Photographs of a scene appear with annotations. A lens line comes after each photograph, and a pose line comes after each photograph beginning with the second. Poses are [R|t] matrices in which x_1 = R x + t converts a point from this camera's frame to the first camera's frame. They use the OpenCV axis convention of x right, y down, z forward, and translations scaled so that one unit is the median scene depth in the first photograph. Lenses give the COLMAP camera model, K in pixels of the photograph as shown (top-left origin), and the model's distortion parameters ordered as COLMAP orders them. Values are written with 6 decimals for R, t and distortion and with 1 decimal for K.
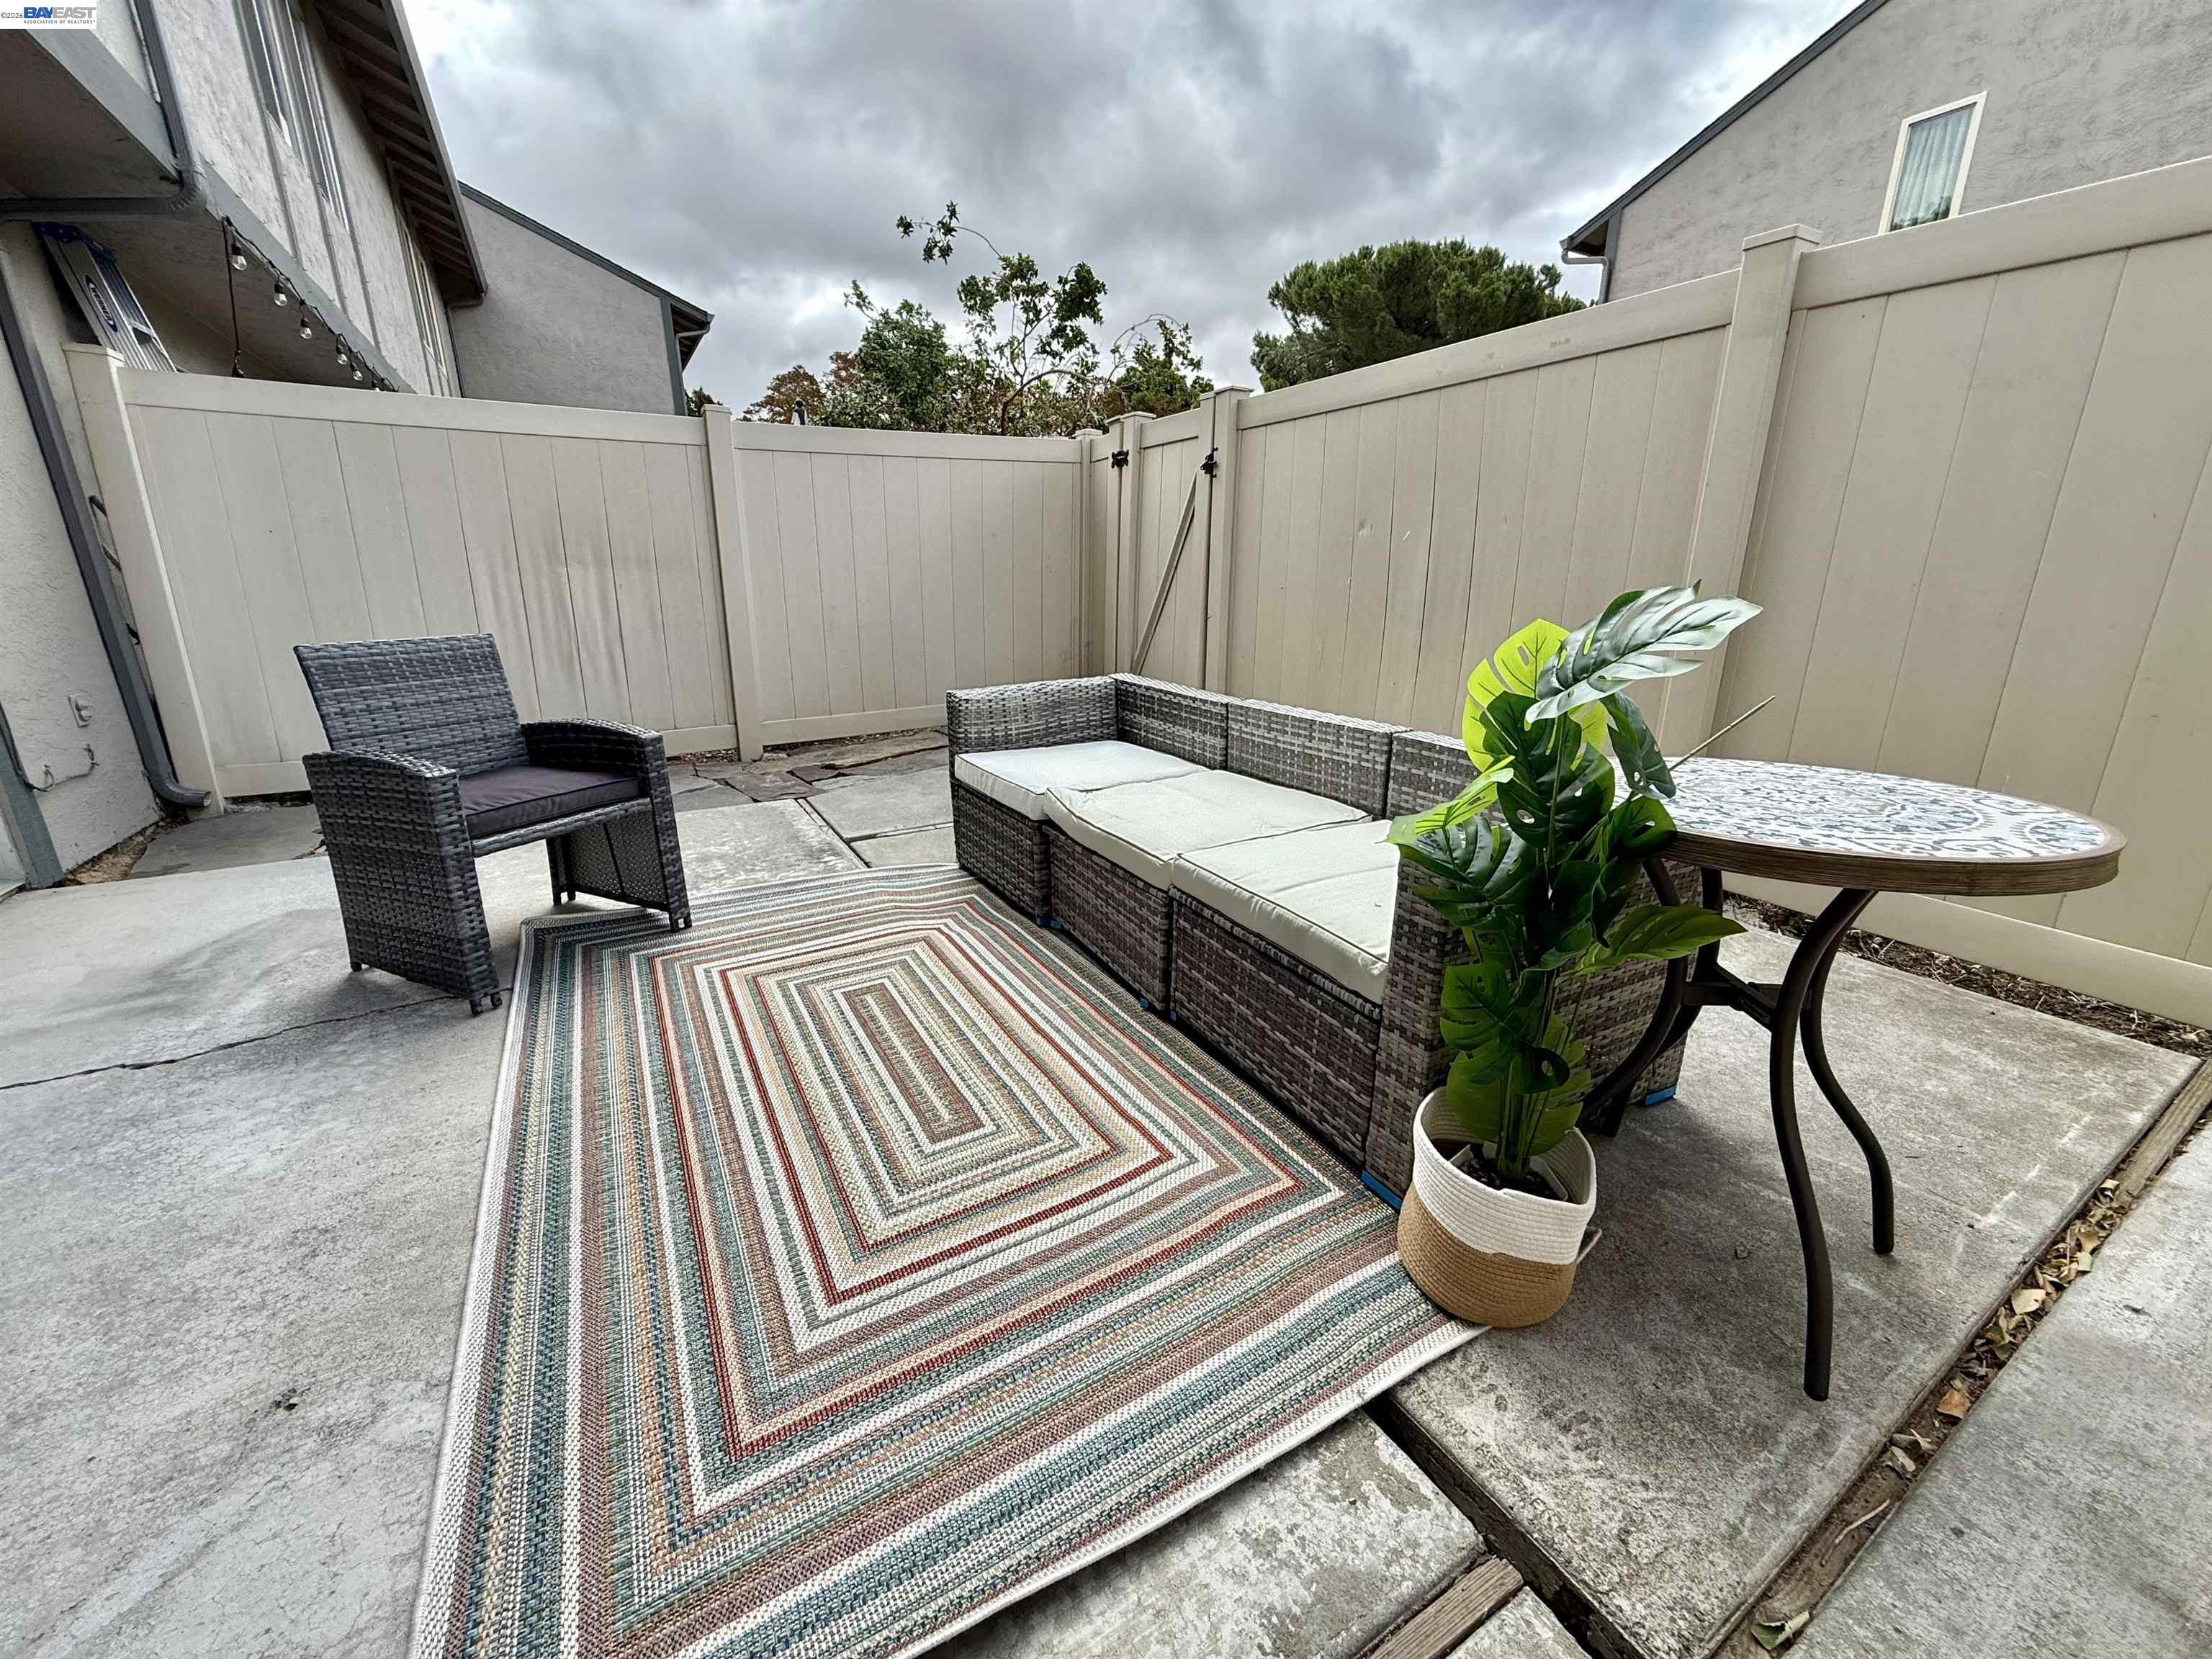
lens RADIAL K [[879.9, 0, 1093.0], [0, 879.9, 832.6], [0, 0, 1]] dist [-0.000991, 0.000625]
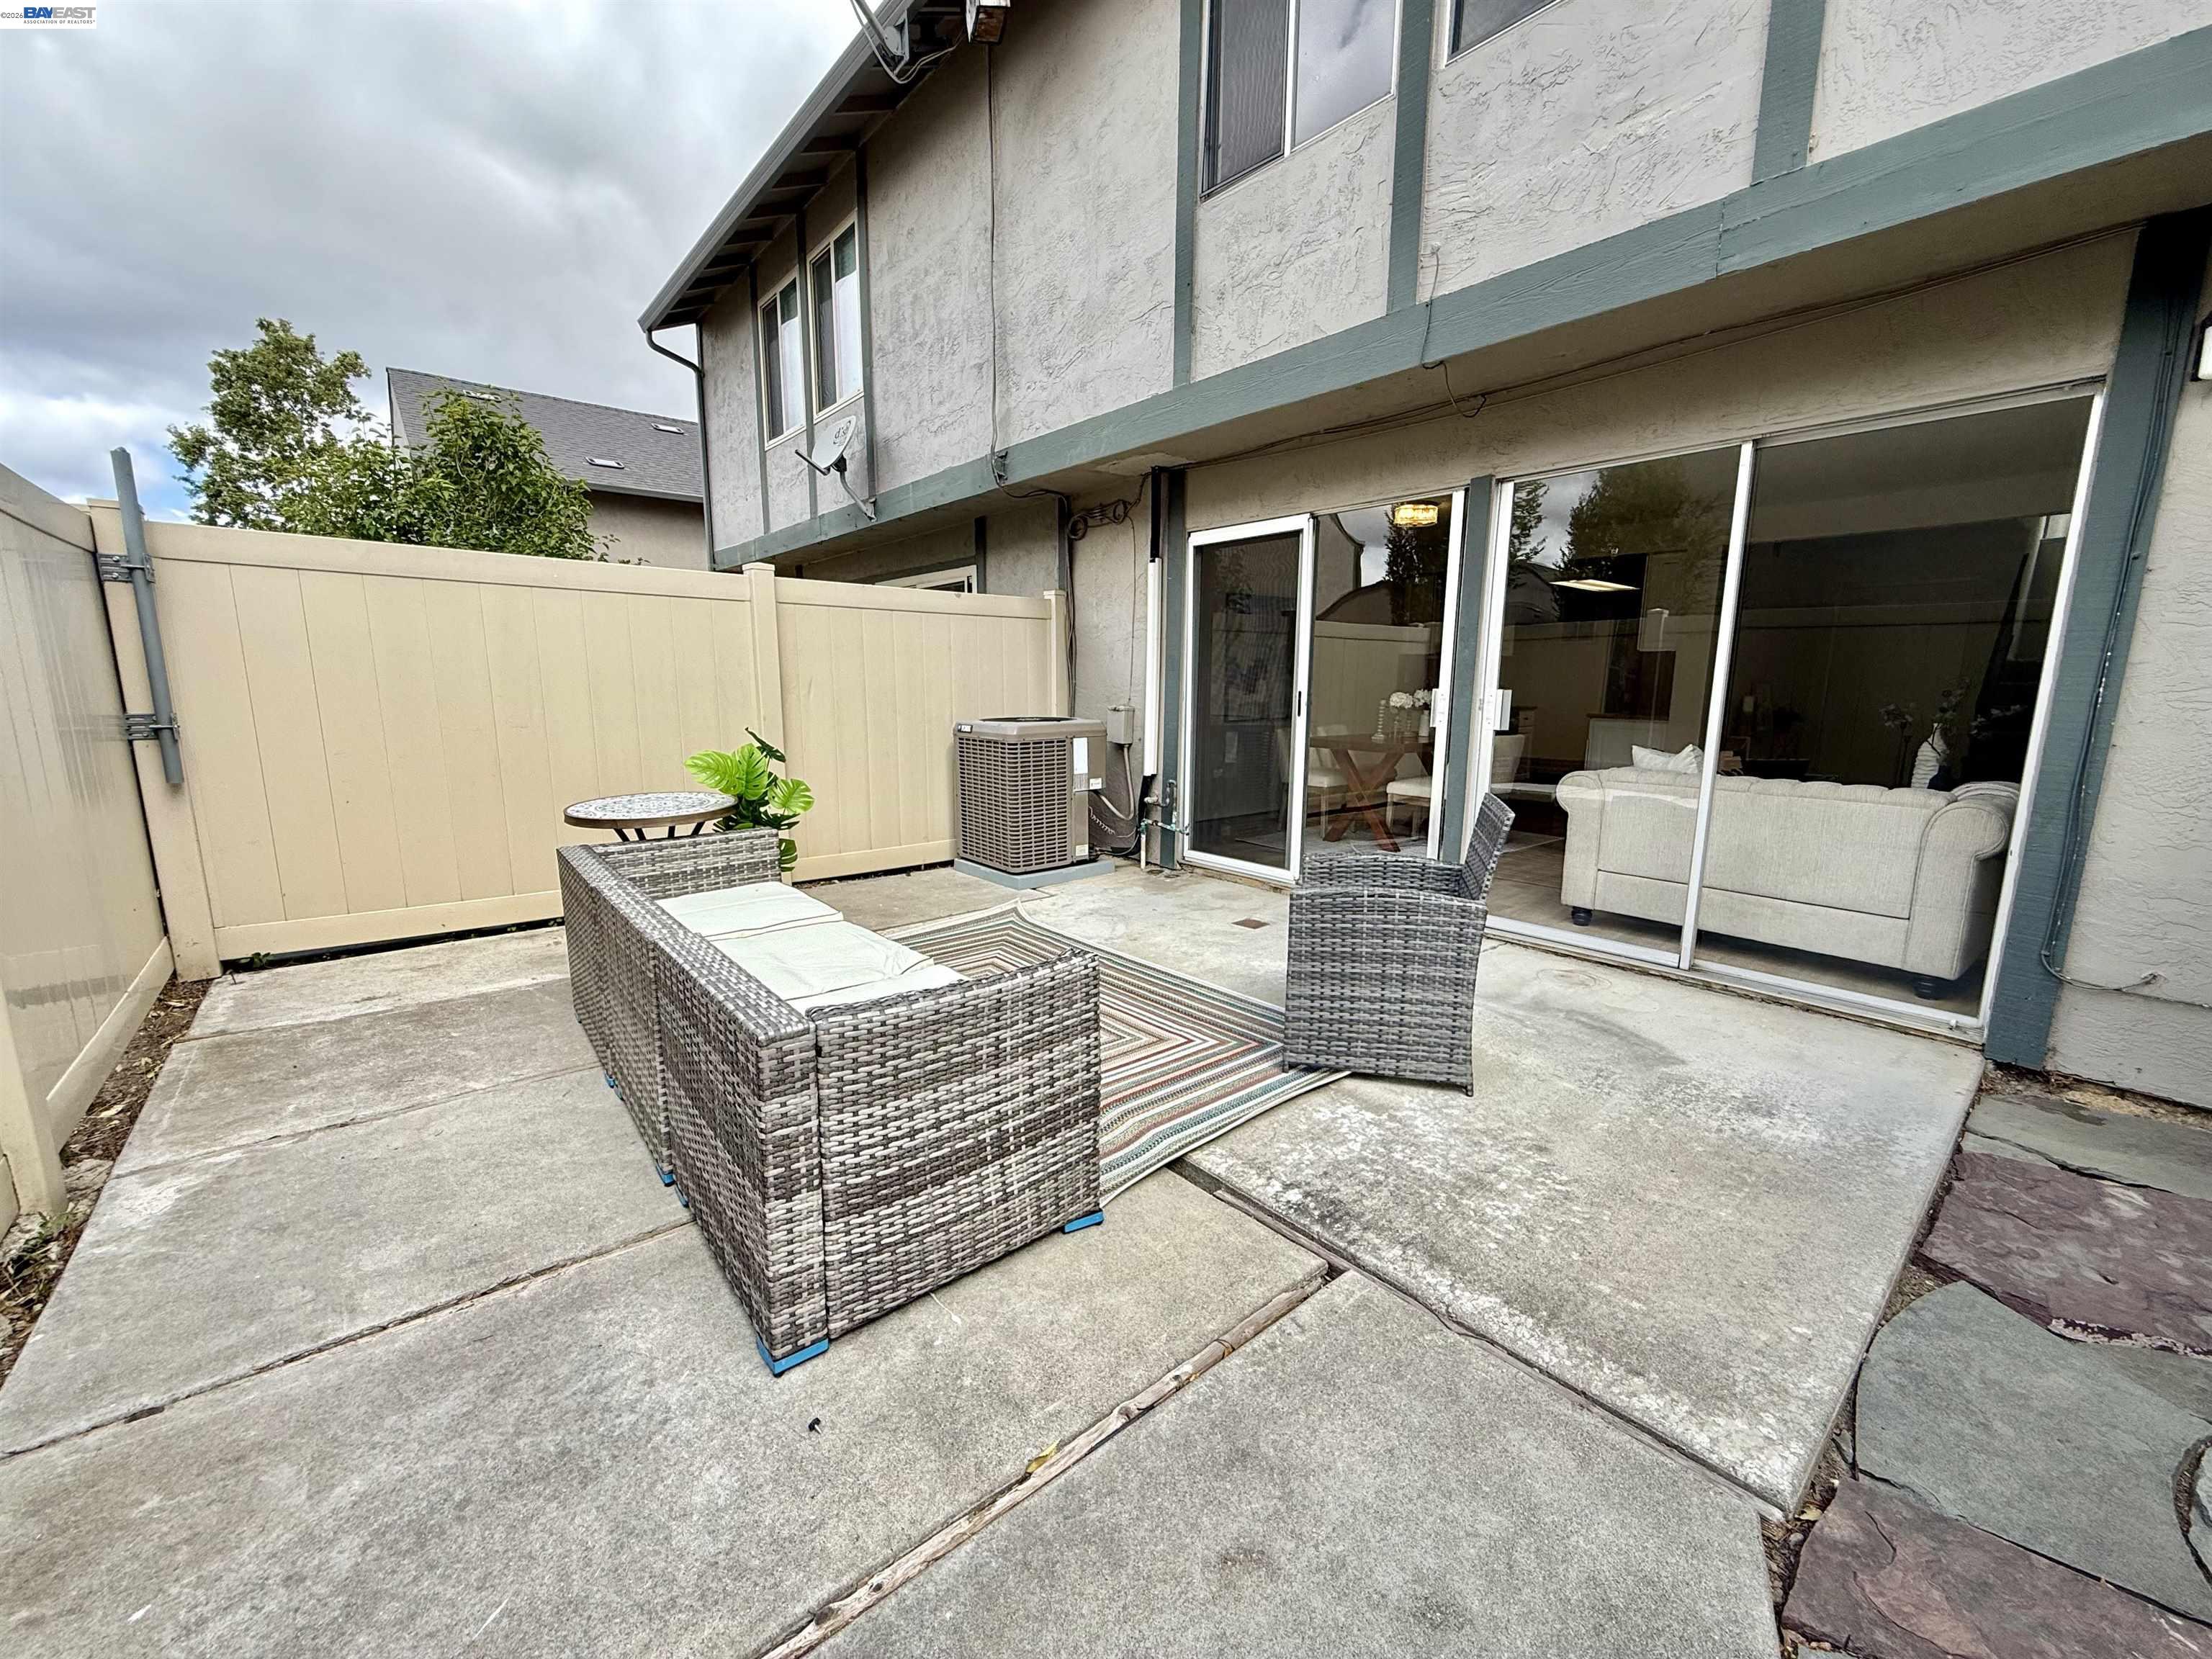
lens RADIAL K [[879.9, 0, 1106.6], [0, 879.9, 831.8], [0, 0, 1]] dist [-0.000991, 0.000625]
pose [[-0.982221, 0.034444, -0.184544, -0.041499], [-0.052394, 0.893667, 0.445662, -0.405626], [0.180271, 0.447407, -0.875973, 1.164112]]
